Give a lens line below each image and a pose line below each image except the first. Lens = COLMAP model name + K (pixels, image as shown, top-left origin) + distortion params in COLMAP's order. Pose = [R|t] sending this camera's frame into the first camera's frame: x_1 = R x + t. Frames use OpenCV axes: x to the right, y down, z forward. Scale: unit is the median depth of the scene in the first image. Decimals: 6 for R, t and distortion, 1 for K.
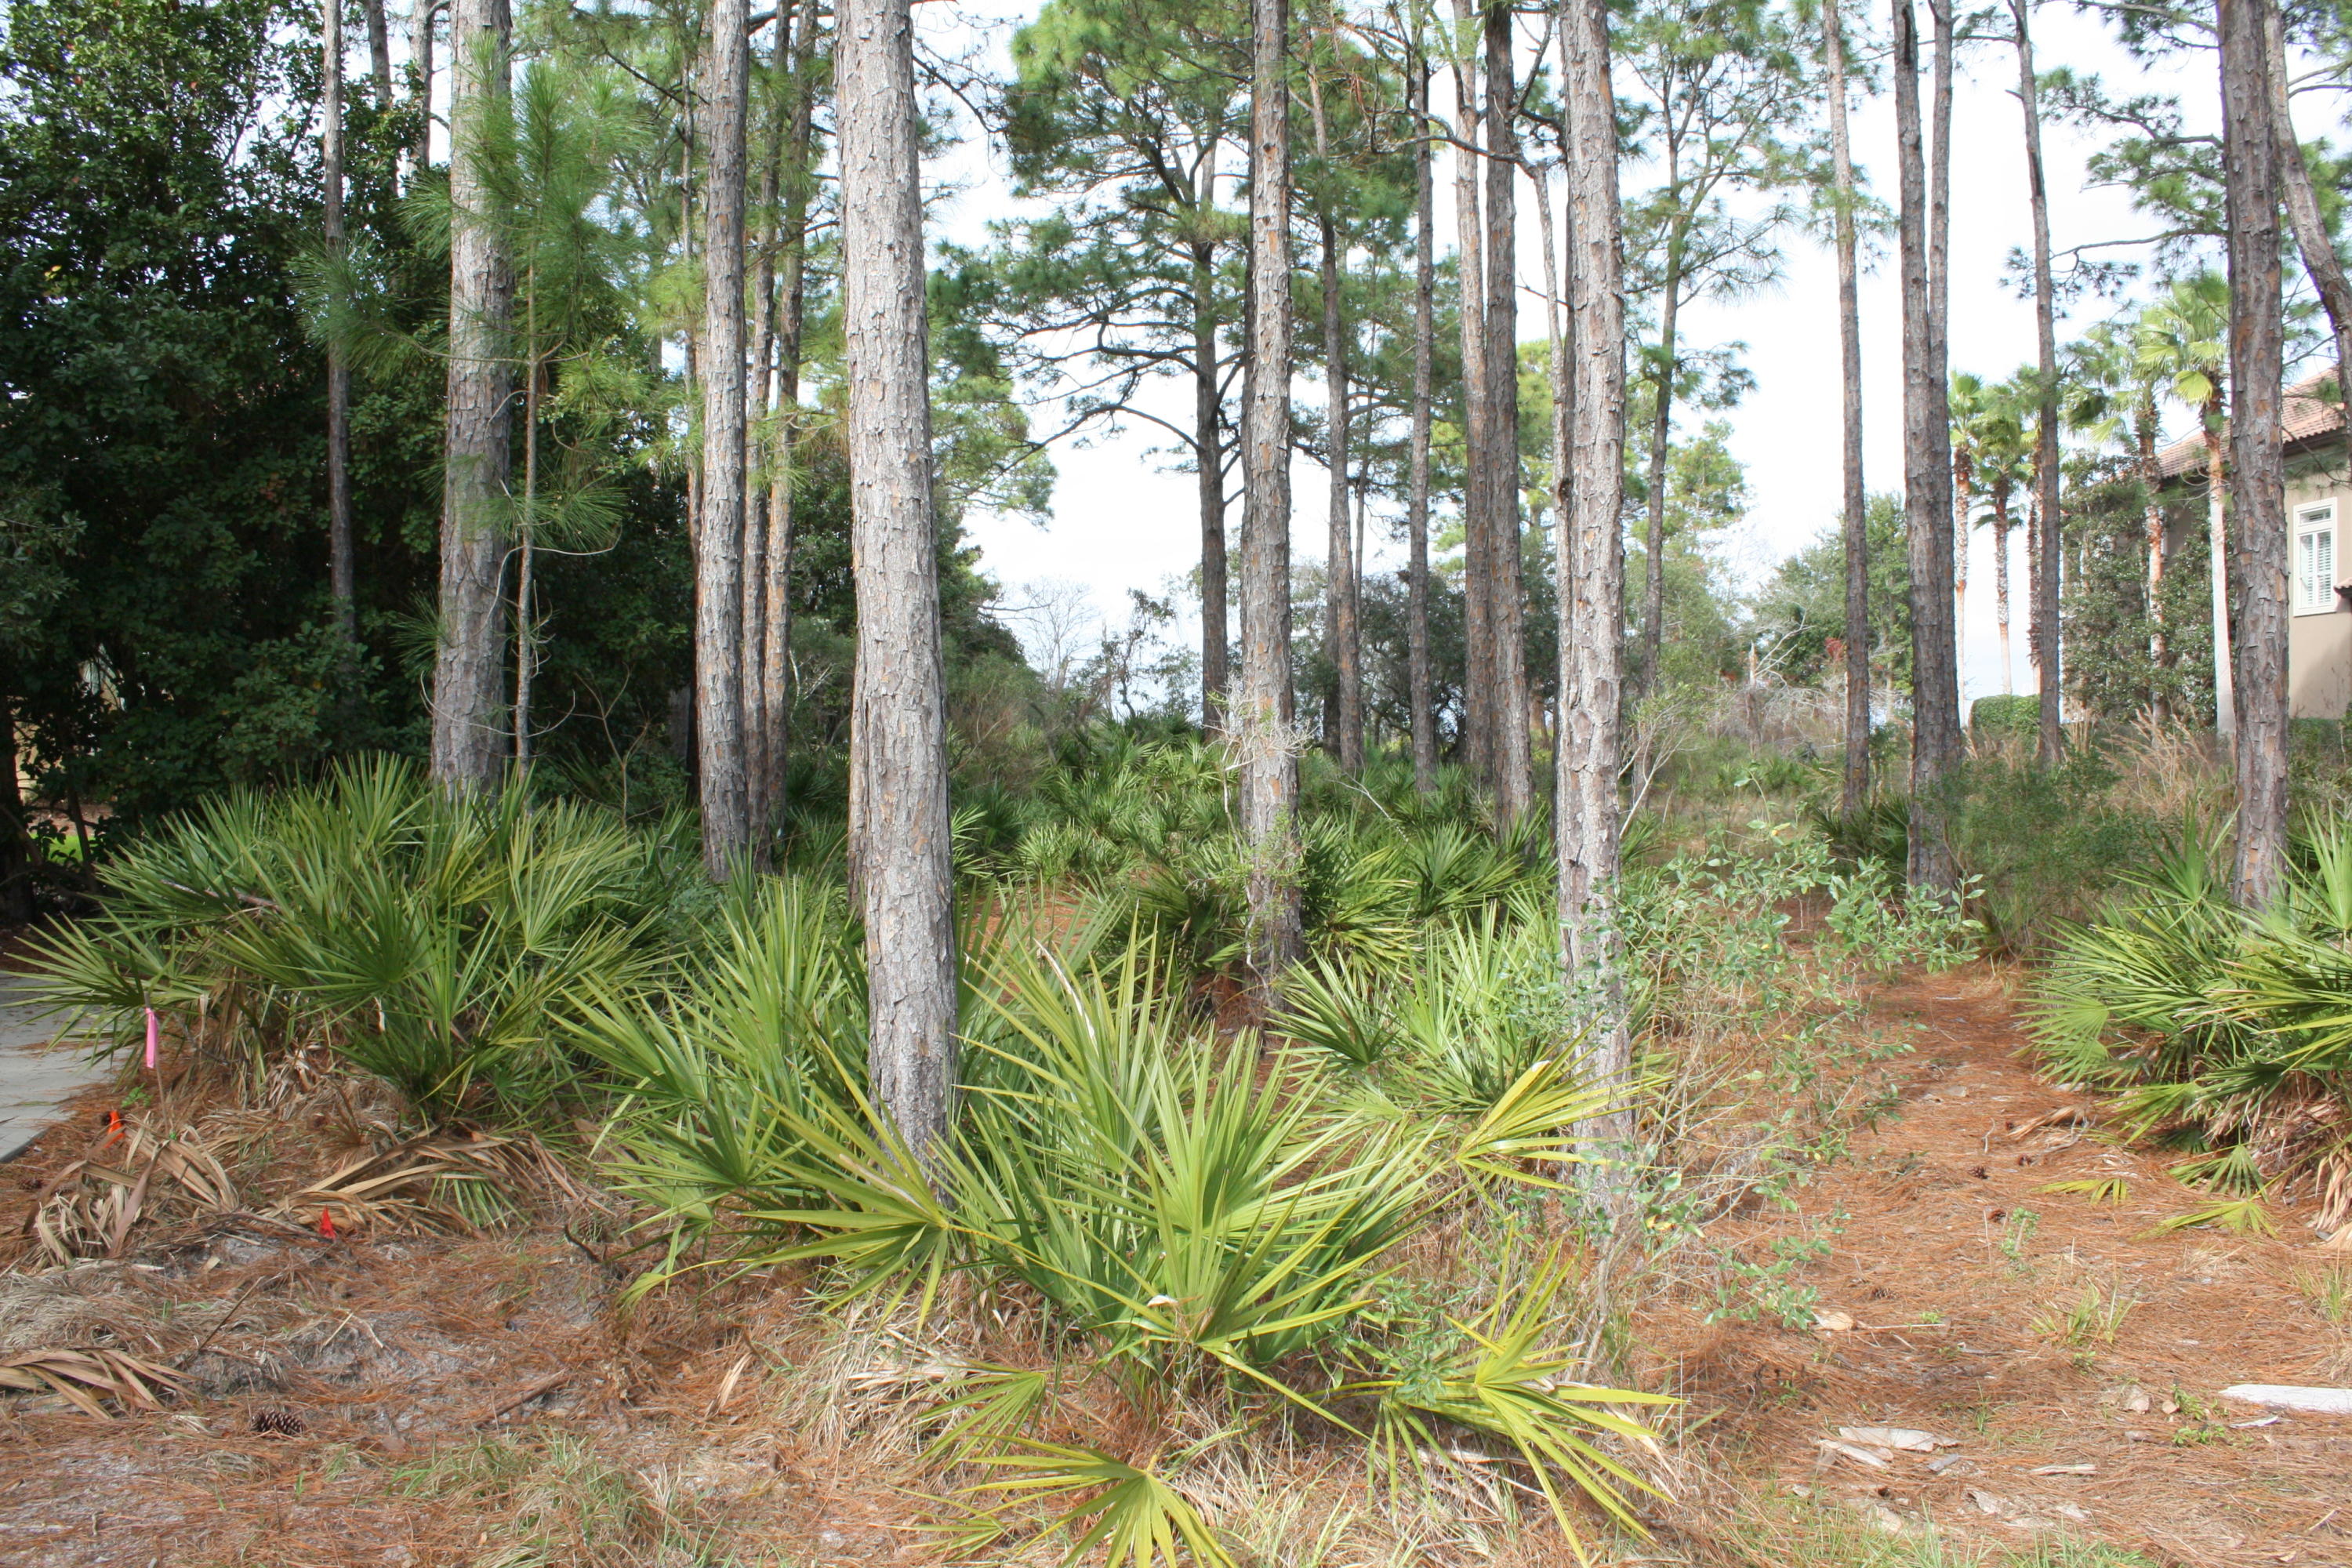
lens RADIAL K [[1977.7, 0, 1176.0], [0, 1977.7, 784.0], [0, 0, 1]] dist [-0.164666, 0.135113]
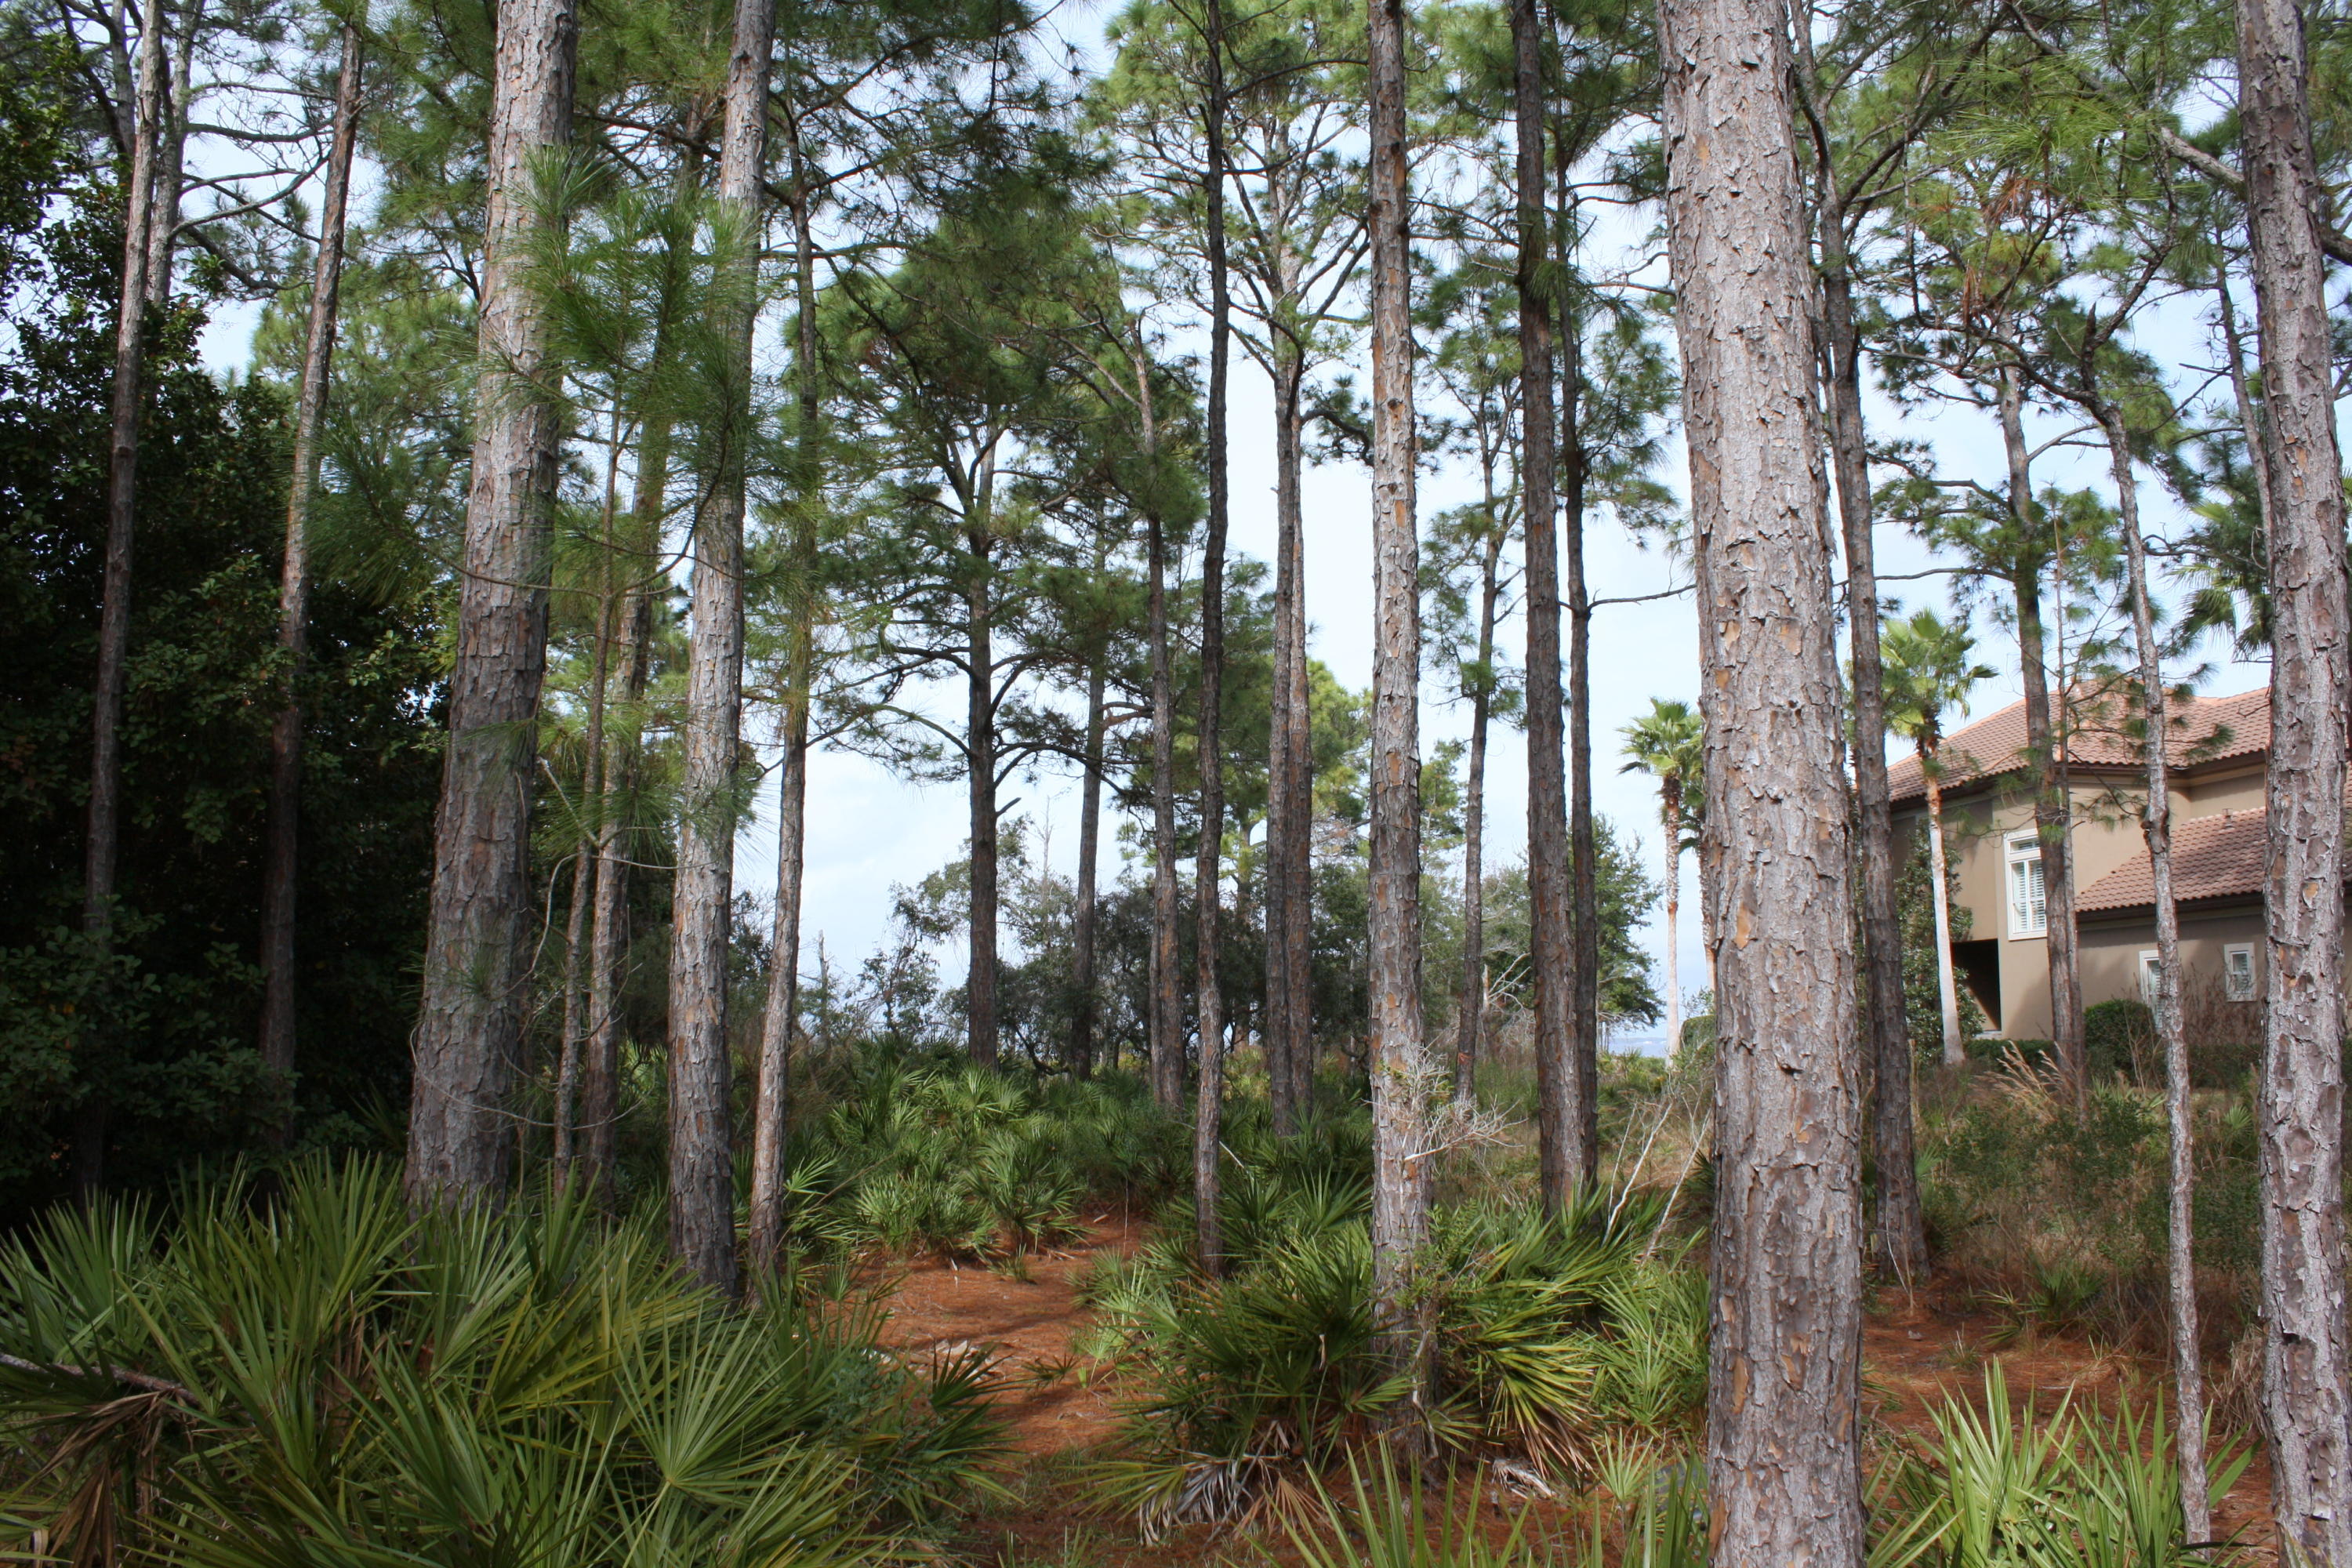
lens RADIAL K [[1977.7, 0, 1176.0], [0, 1977.7, 784.0], [0, 0, 1]] dist [-0.164666, 0.135113]
pose [[0.982799, 0.032813, 0.181739, -0.070638], [-0.004096, 0.987719, -0.156187, -0.010779], [-0.184632, 0.152756, 0.970864, 0.077121]]
